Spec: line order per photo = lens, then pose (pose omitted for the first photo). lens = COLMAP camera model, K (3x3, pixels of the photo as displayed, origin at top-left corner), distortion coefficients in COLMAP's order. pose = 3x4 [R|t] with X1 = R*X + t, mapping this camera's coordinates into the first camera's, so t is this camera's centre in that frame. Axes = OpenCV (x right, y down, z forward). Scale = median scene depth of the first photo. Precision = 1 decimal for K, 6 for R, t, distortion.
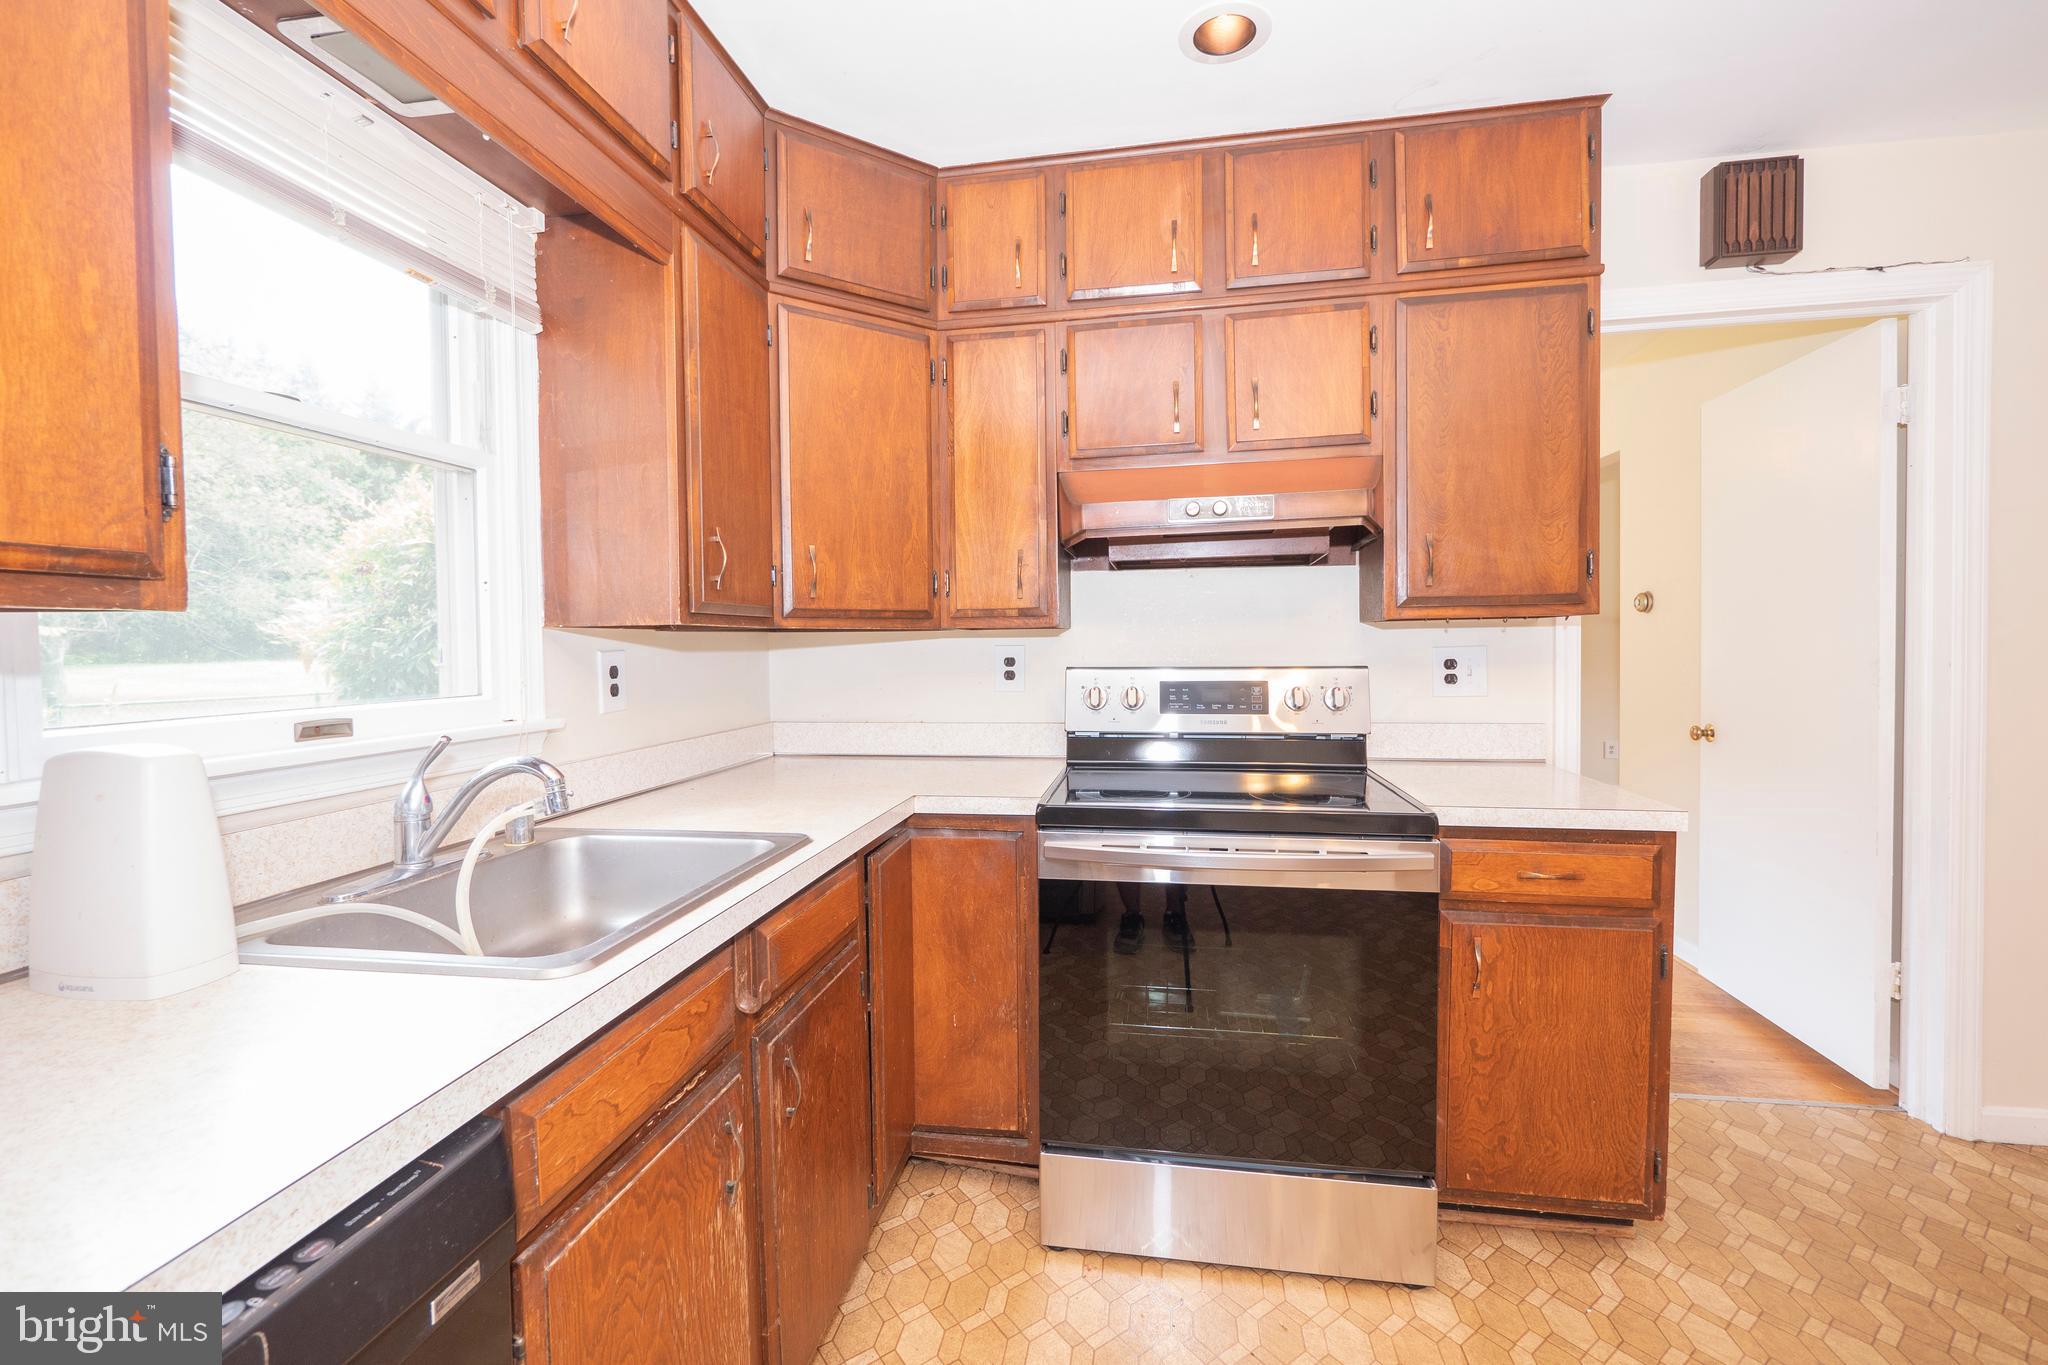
lens RADIAL K [[862.2, 0, 1019.0], [0, 862.2, 671.1], [0, 0, 1]] dist [-0.011701, 0.000613]
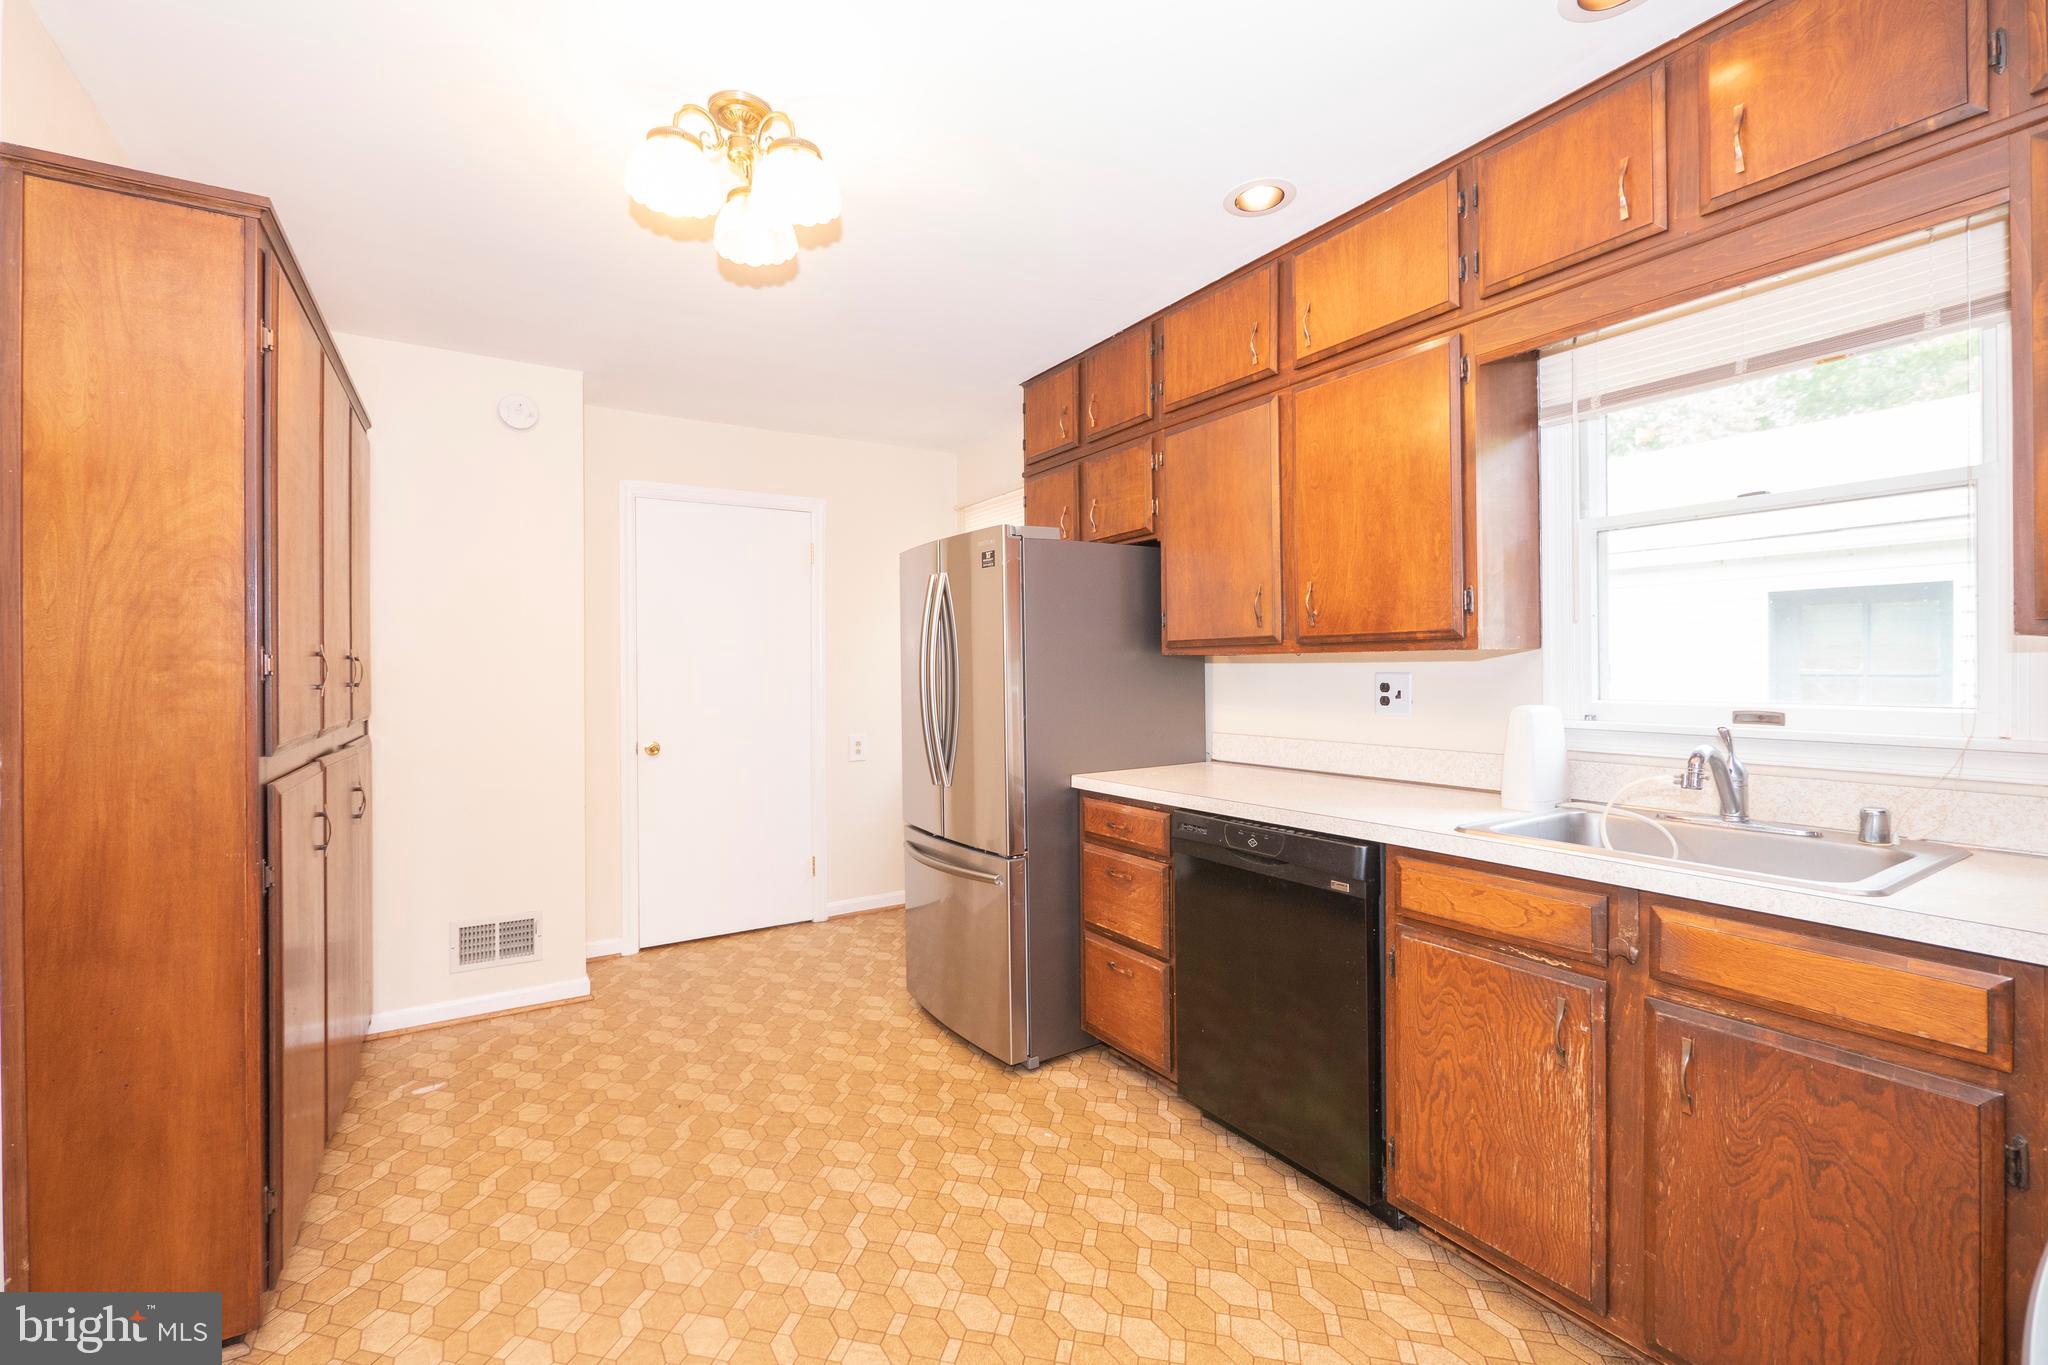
lens RADIAL K [[862.2, 0, 1012.7], [0, 862.2, 674.1], [0, 0, 1]] dist [-0.011701, 0.000613]
pose [[-0.744229, 0.023656, -0.667506, 0.782457], [-0.004427, 0.999176, 0.040345, -0.042576], [0.667910, 0.032981, -0.743511, 0.890125]]
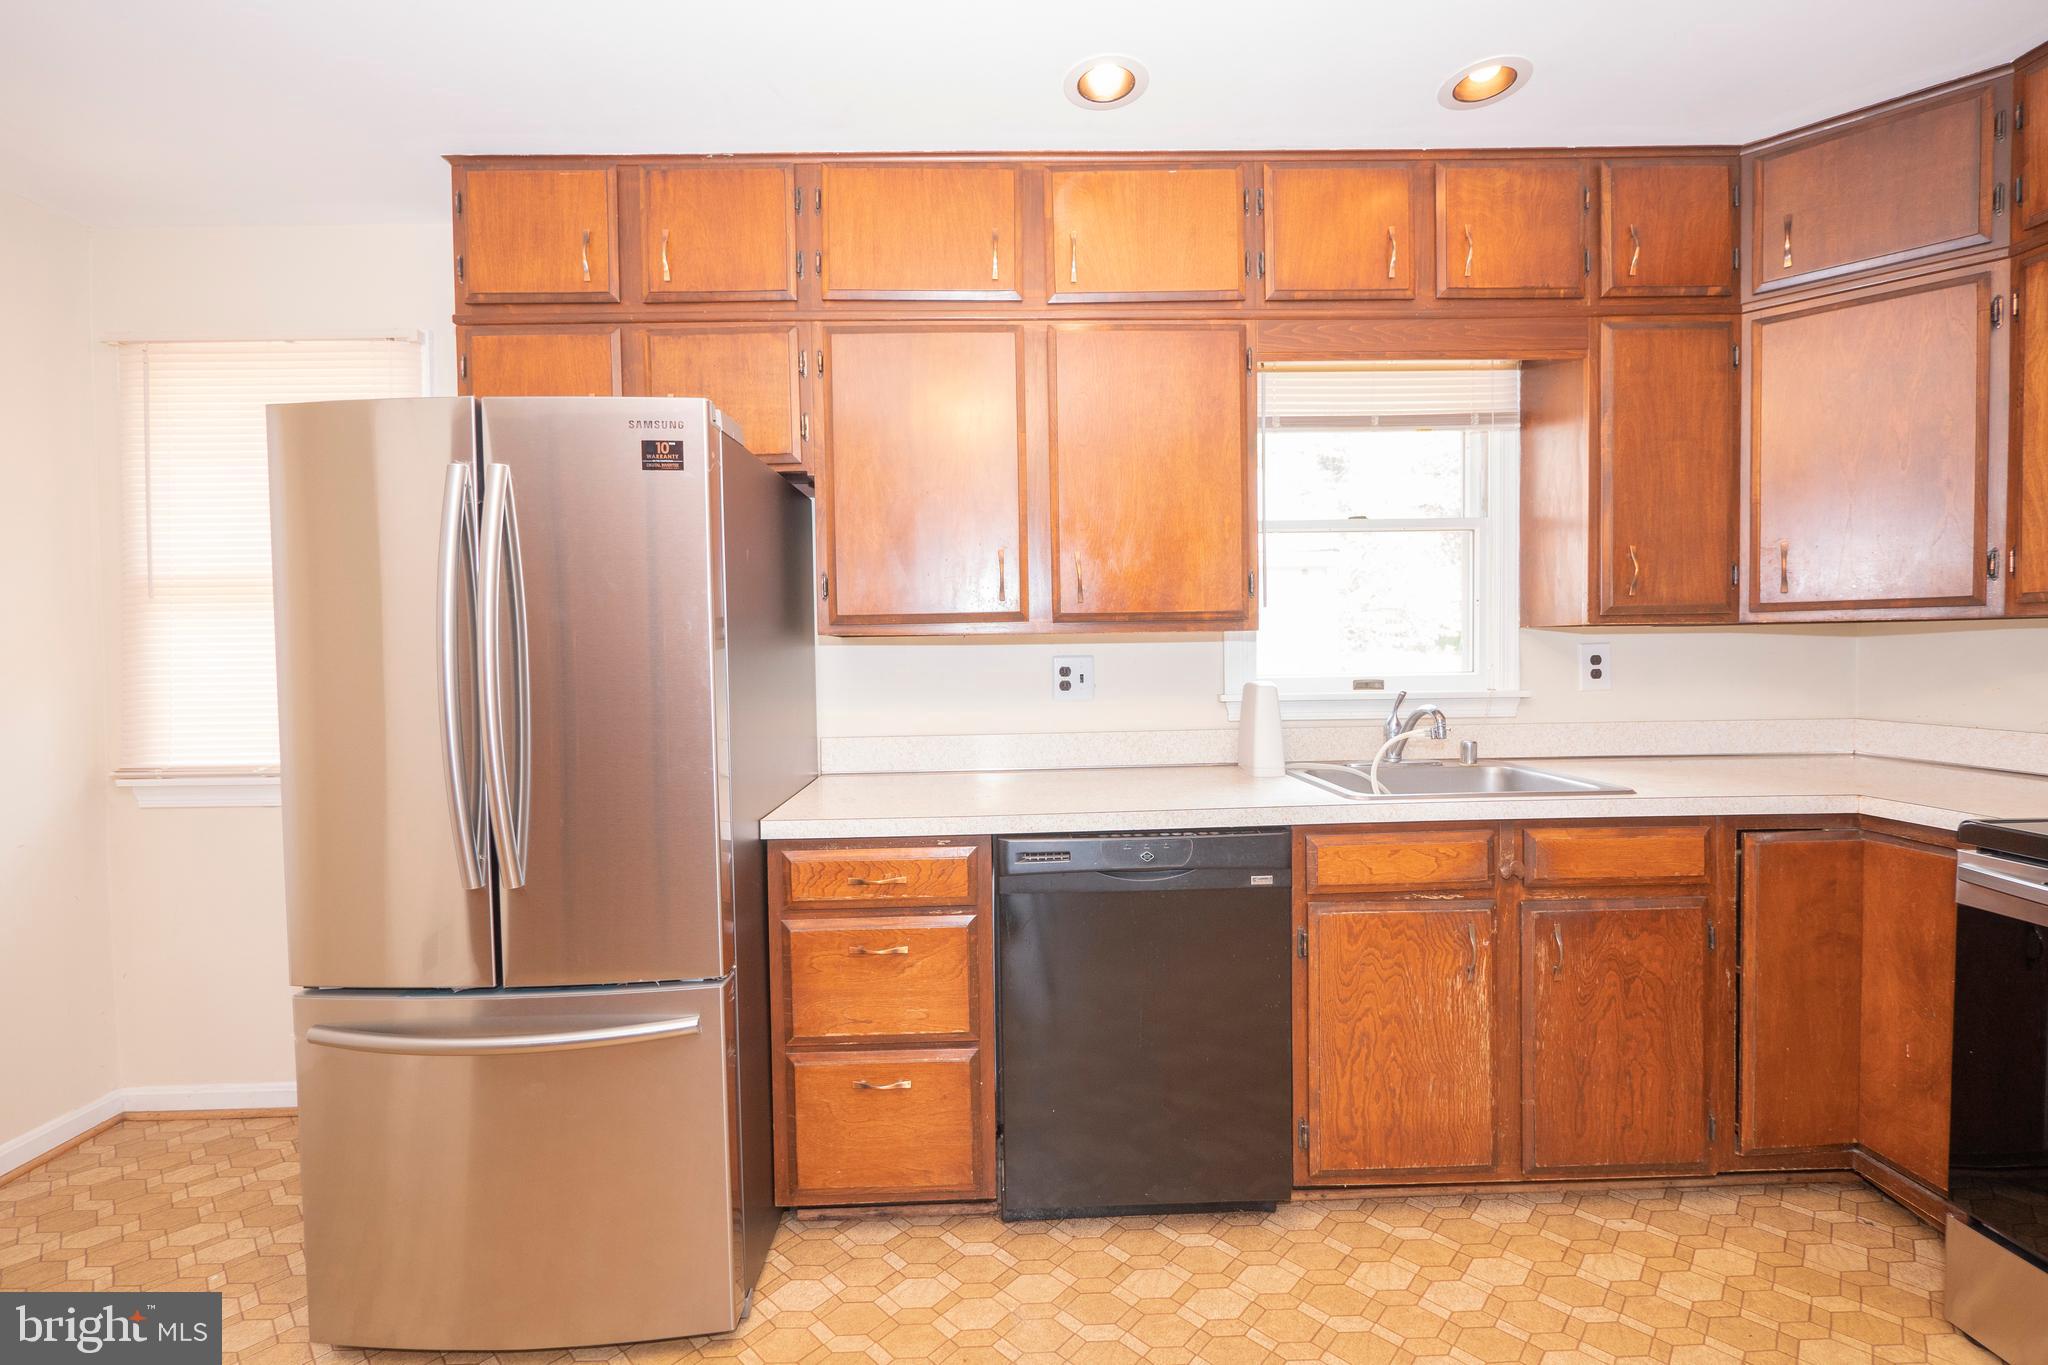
lens RADIAL K [[862.2, 0, 1017.0], [0, 862.2, 673.4], [0, 0, 1]] dist [-0.011701, 0.000613]
pose [[0.191187, 0.033834, -0.980970, 0.688623], [-0.019449, 0.999340, 0.030677, -0.001993], [0.981361, 0.013214, 0.191719, -0.114587]]
